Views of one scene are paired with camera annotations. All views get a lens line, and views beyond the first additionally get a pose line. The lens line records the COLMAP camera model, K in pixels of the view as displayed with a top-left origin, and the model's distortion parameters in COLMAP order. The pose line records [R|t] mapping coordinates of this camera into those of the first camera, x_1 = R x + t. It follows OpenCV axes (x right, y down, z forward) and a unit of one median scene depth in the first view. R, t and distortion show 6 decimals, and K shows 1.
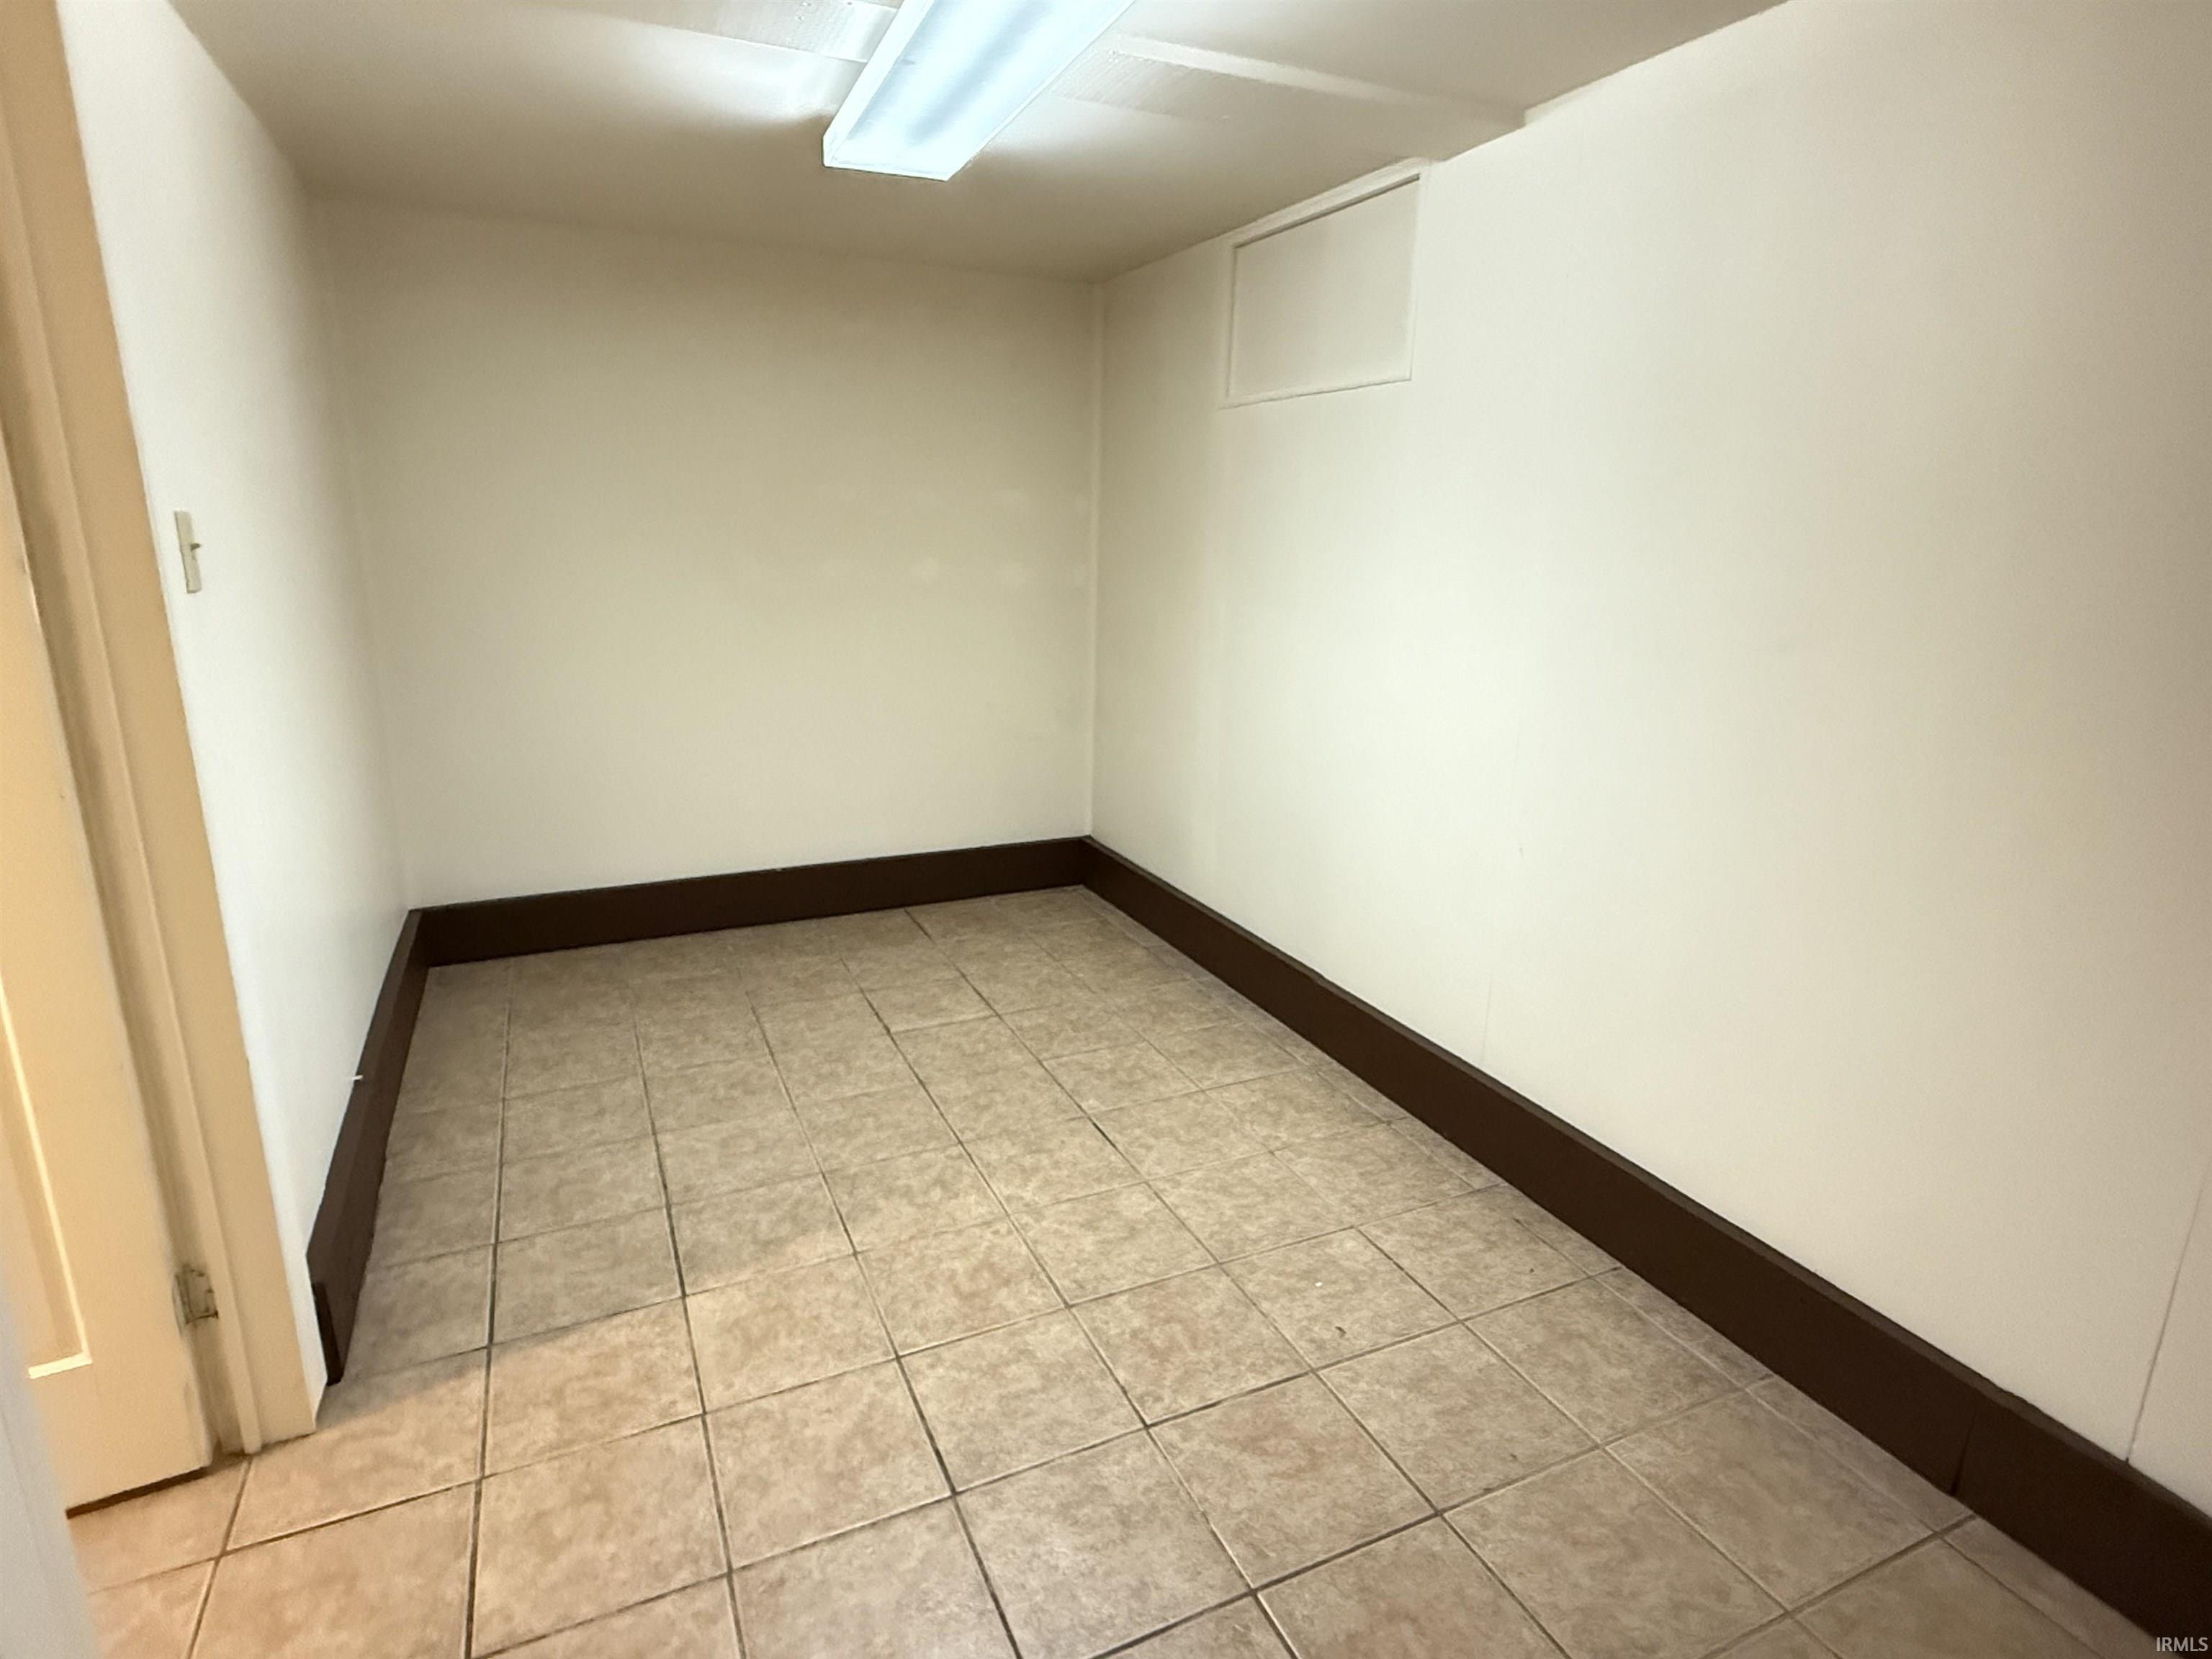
lens RADIAL K [[1174.9, 0, 1102.5], [0, 1174.9, 823.0], [0, 0, 1]] dist [0.001454, 0.000196]
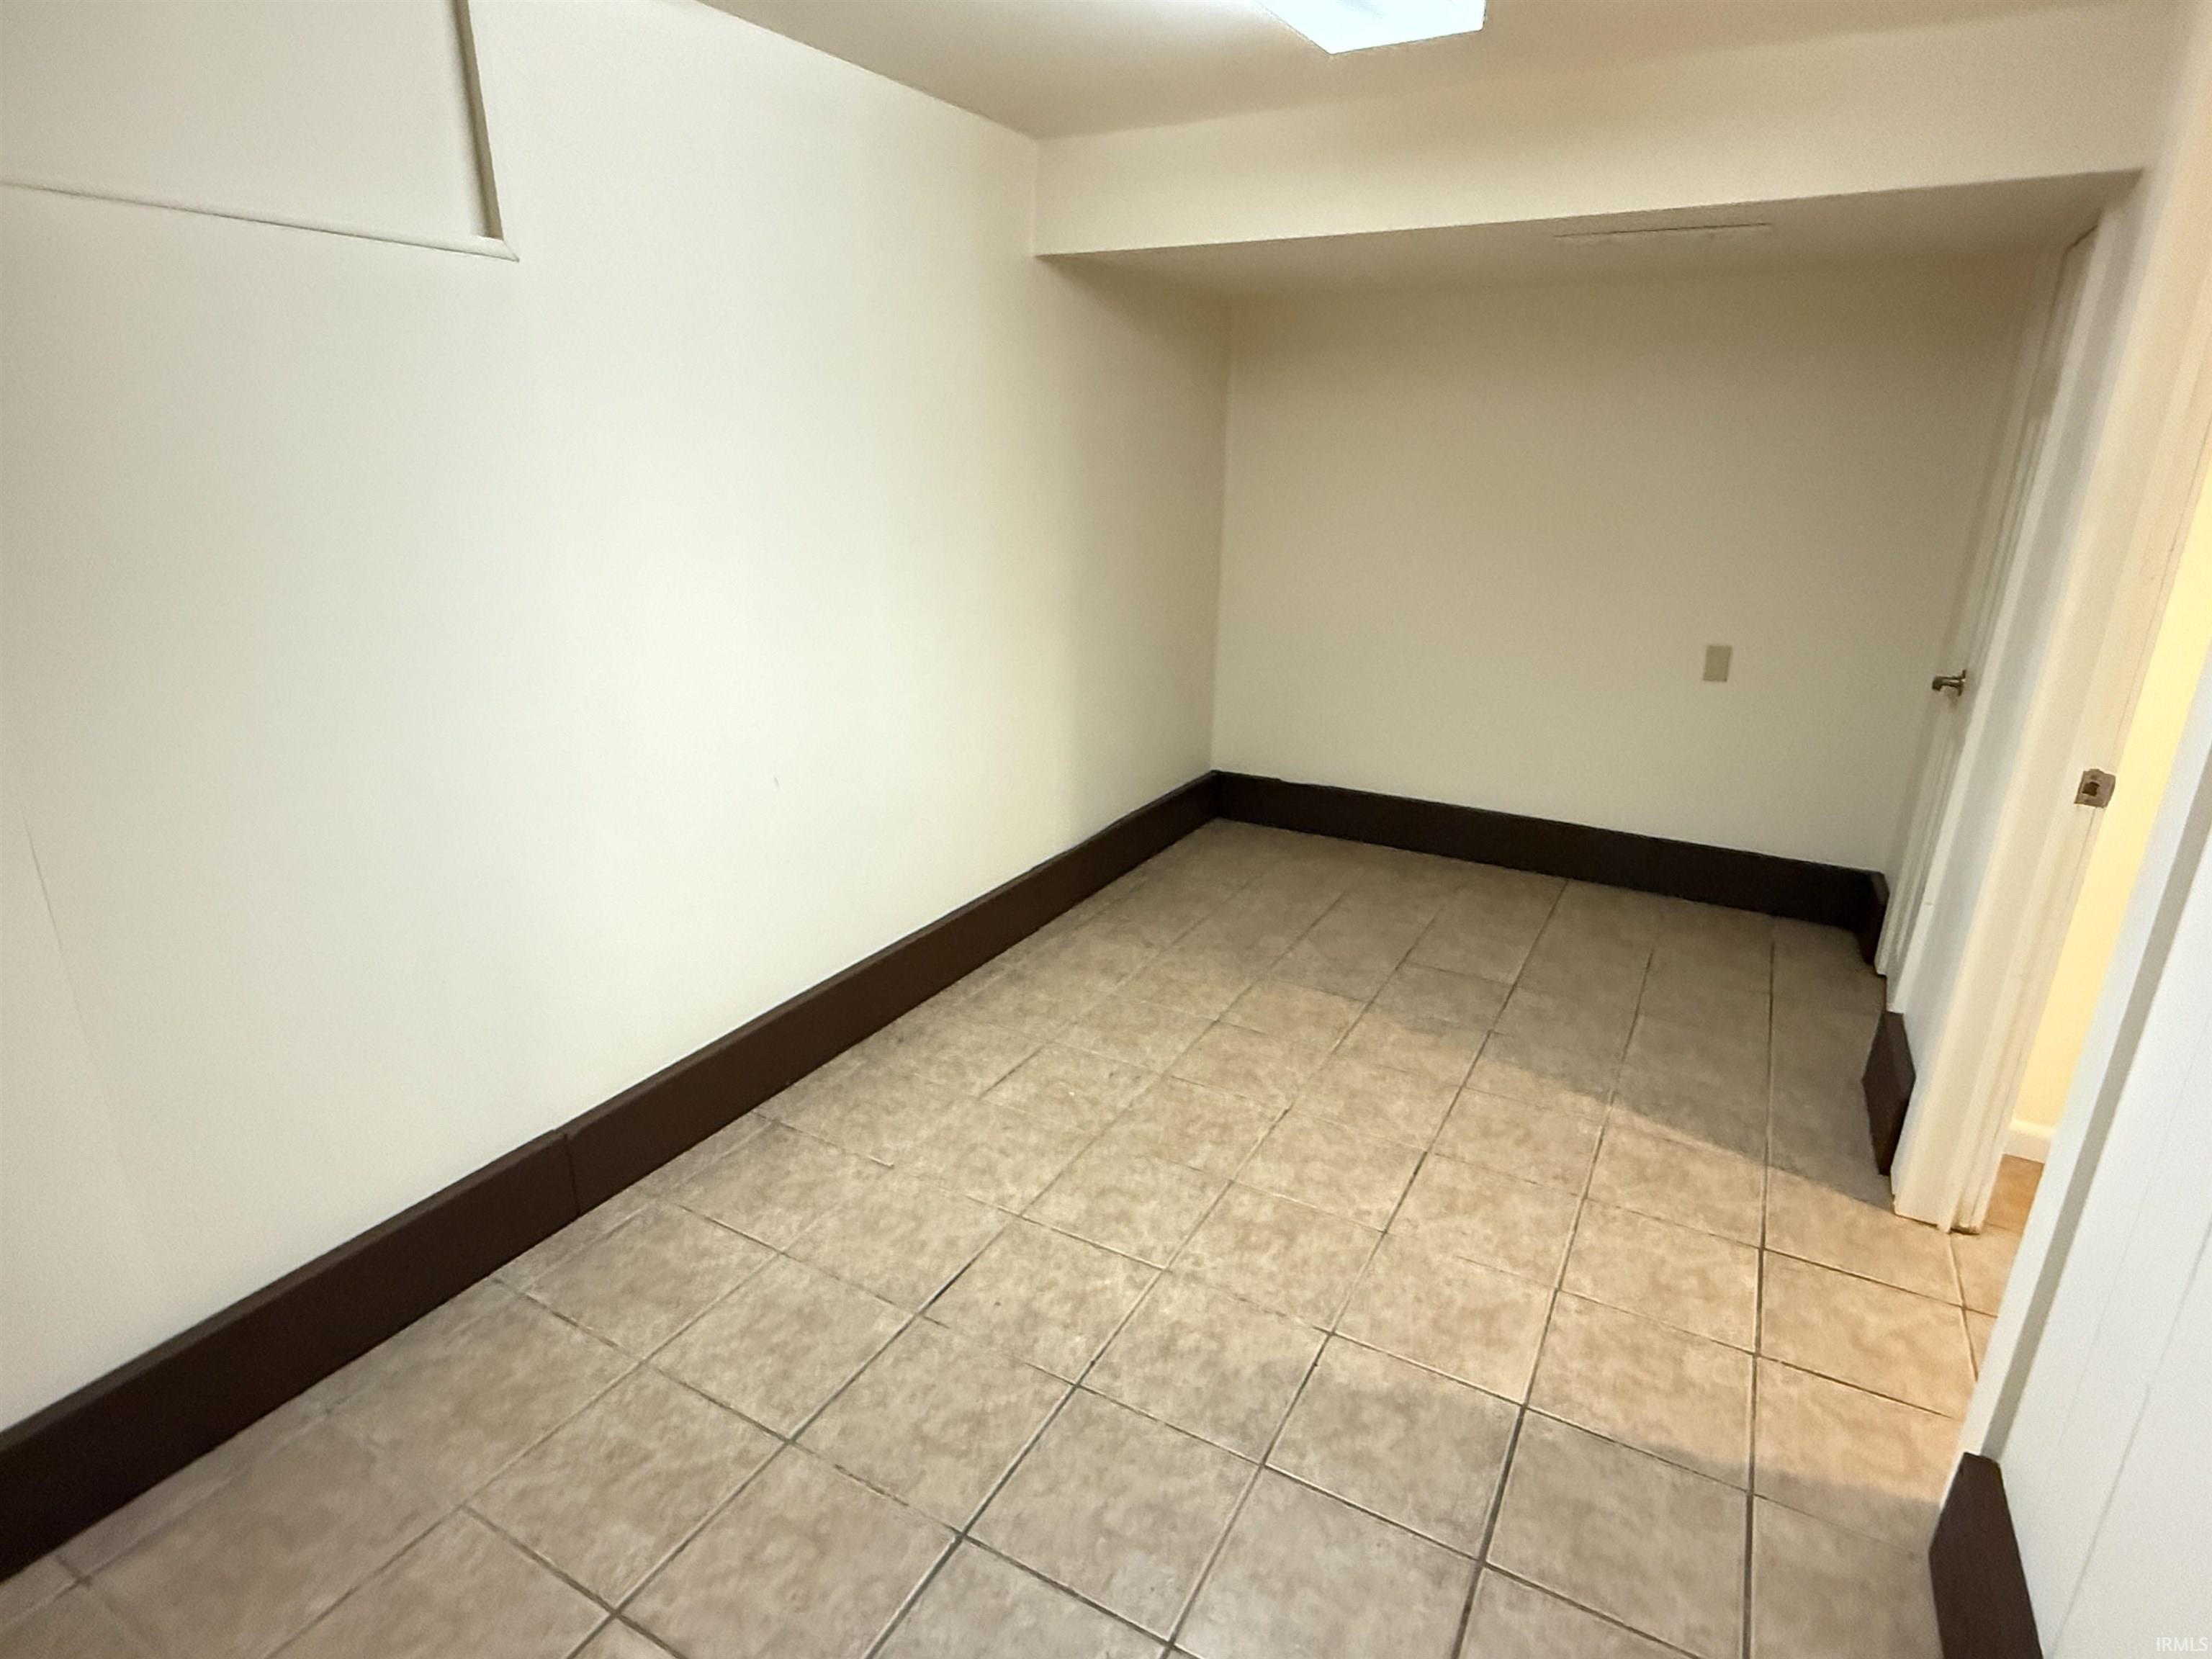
lens RADIAL K [[1174.9, 0, 1100.5], [0, 1174.9, 834.7], [0, 0, 1]] dist [0.001454, 0.000196]
pose [[-0.589705, -0.277145, 0.758577, -0.705706], [0.183394, 0.868785, 0.459977, -0.412459], [-0.786520, 0.410369, -0.461500, 1.460253]]
